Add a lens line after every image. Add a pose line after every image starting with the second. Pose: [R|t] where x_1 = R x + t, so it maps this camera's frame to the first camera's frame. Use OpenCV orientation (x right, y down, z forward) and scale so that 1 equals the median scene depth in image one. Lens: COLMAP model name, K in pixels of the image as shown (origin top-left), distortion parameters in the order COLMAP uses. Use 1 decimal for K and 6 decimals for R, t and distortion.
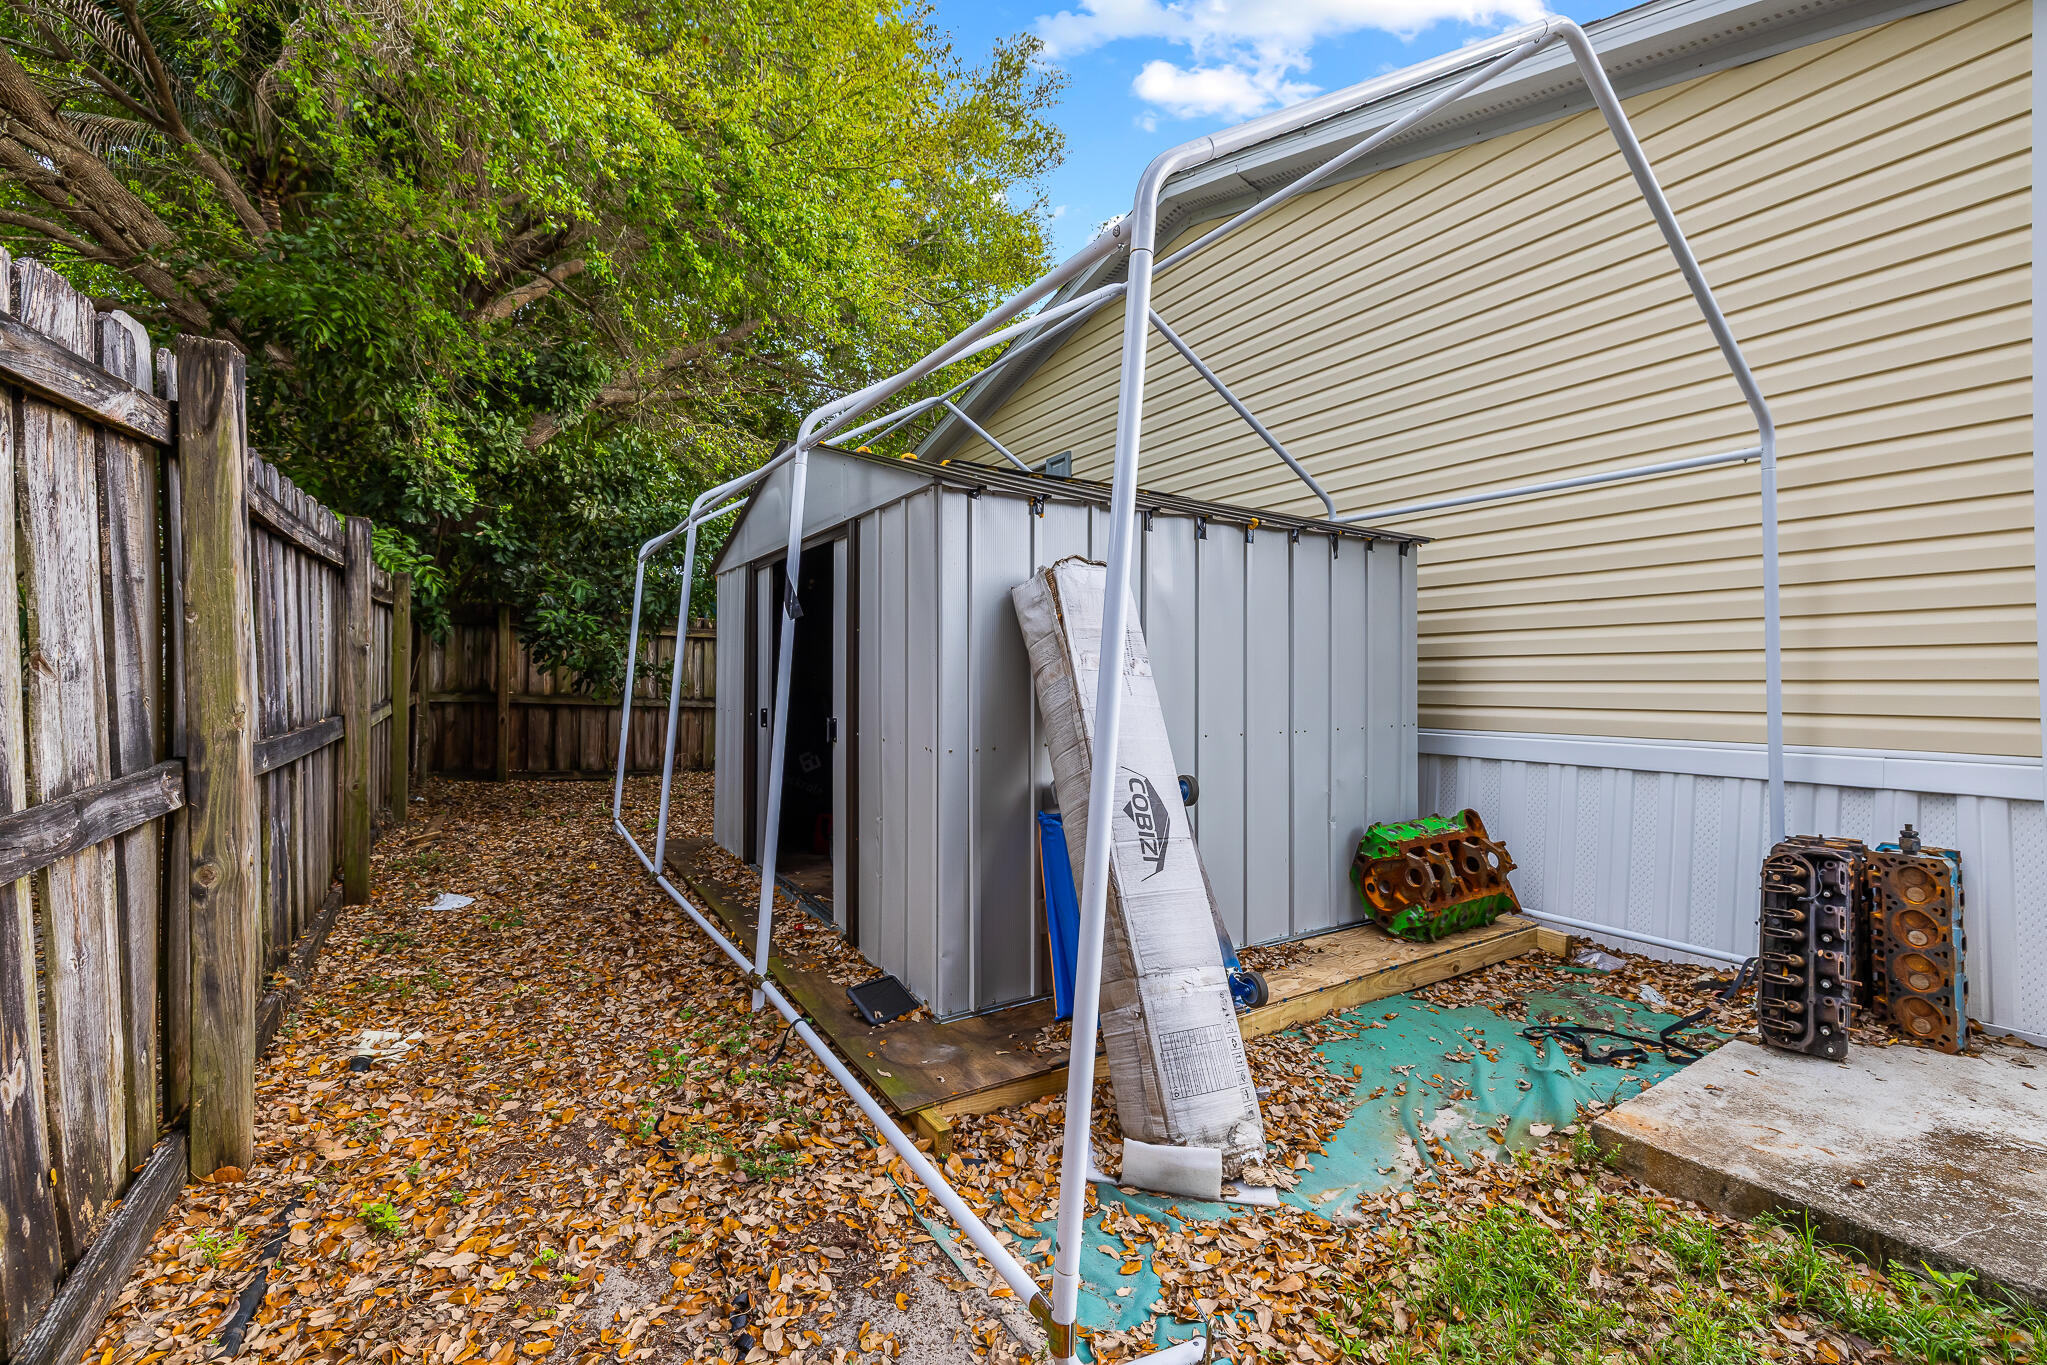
lens RADIAL K [[854.5, 0, 1023.6], [0, 854.5, 681.5], [0, 0, 1]] dist [-0.001338, 0.000291]
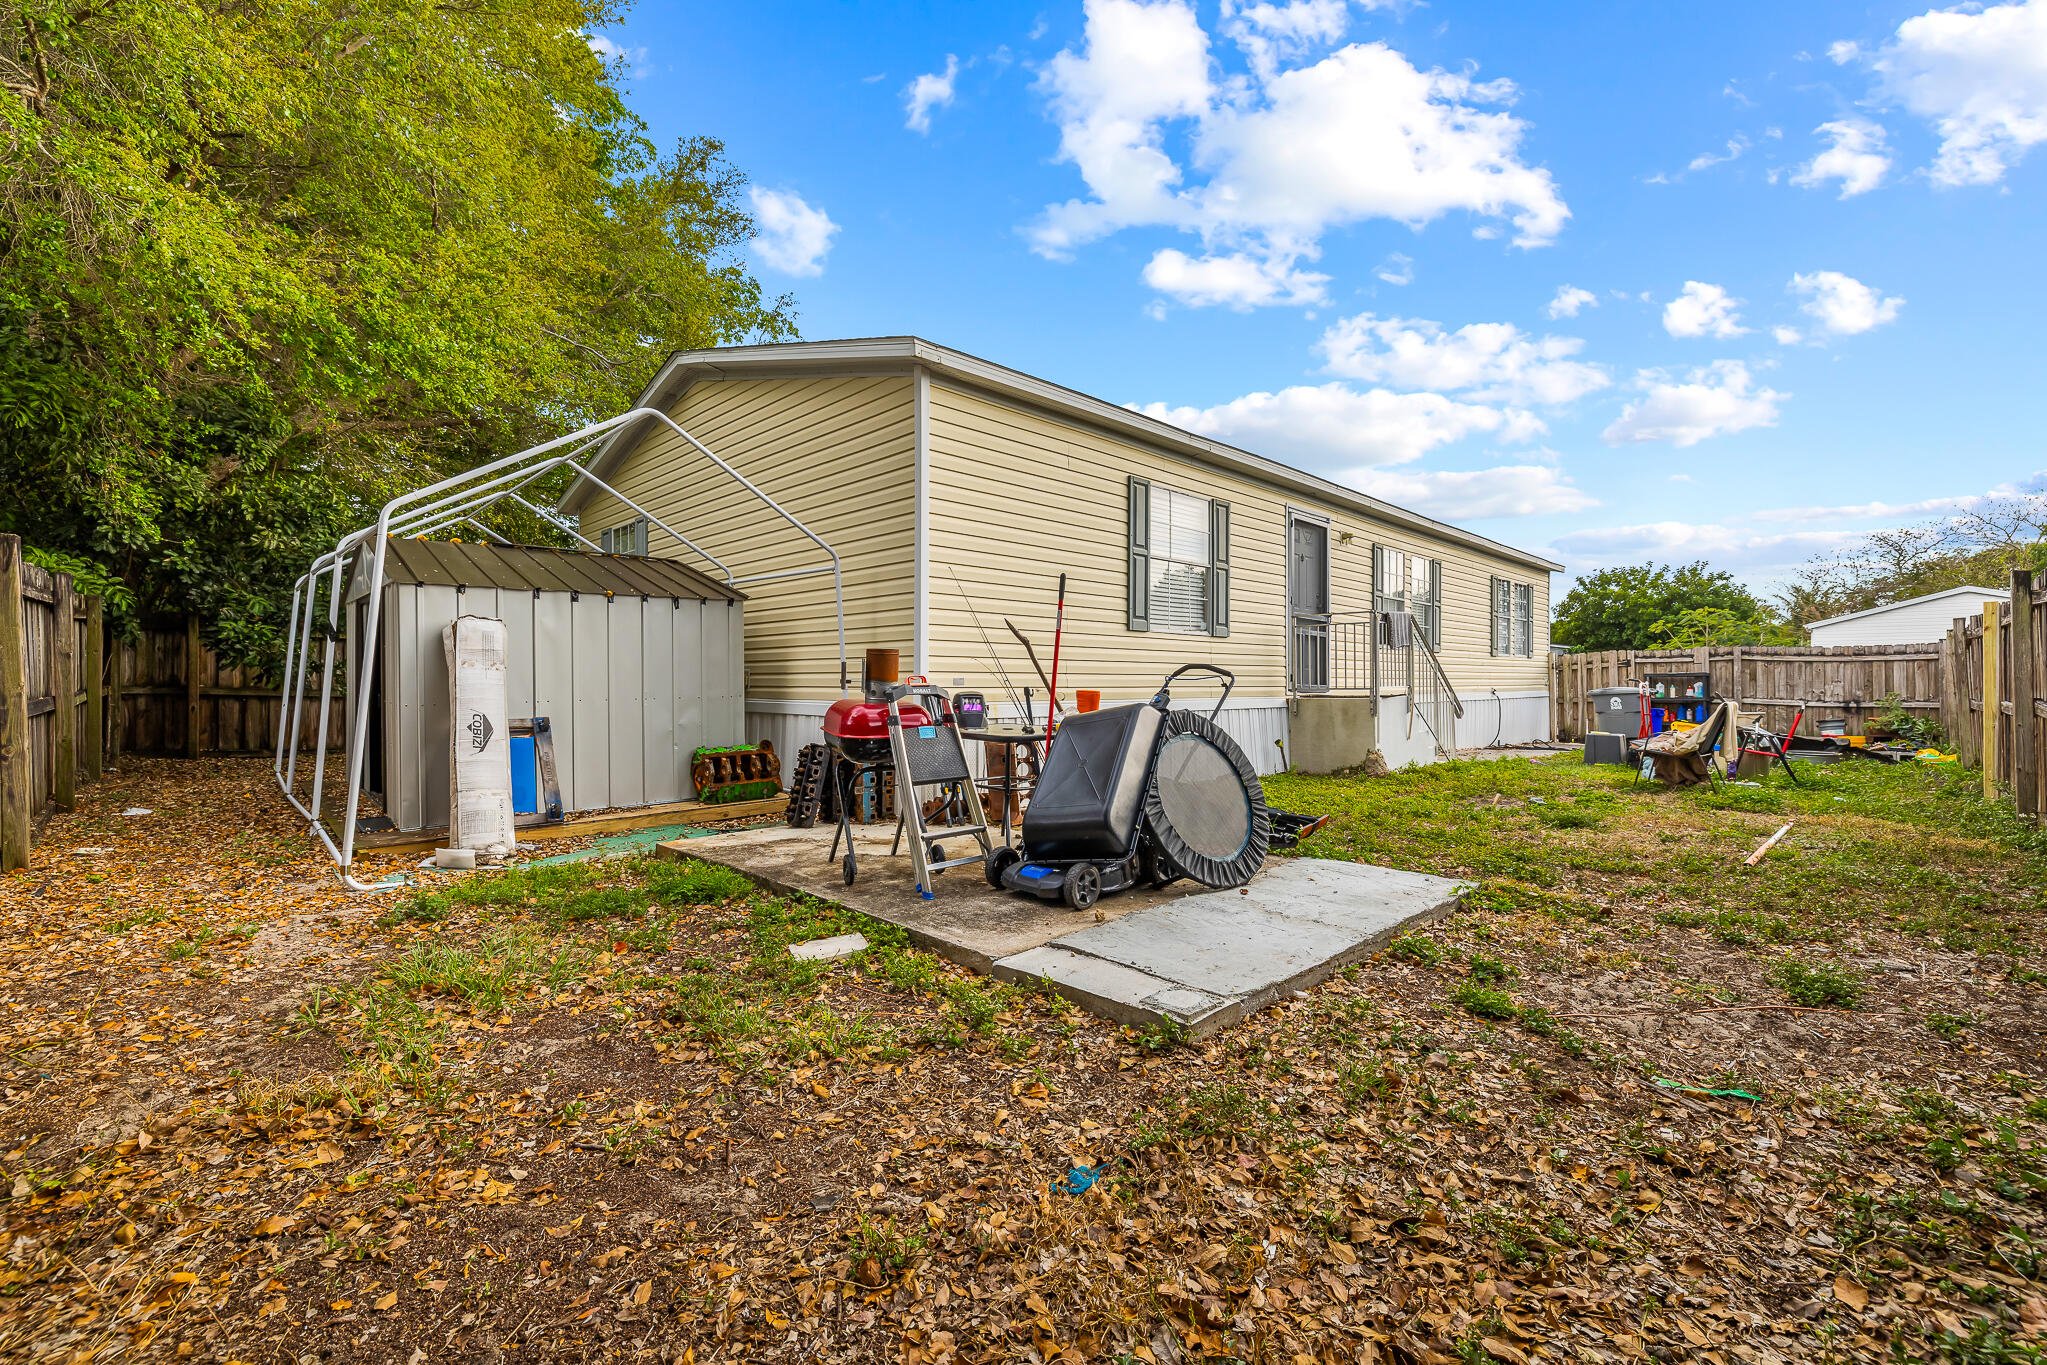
lens RADIAL K [[854.5, 0, 1023.8], [0, 854.5, 685.4], [0, 0, 1]] dist [-0.001338, 0.000291]
pose [[0.979552, -0.005206, 0.201123, 0.365358], [0.003487, 0.999954, 0.008902, 0.006617], [-0.201160, -0.008019, 0.979526, -0.514673]]
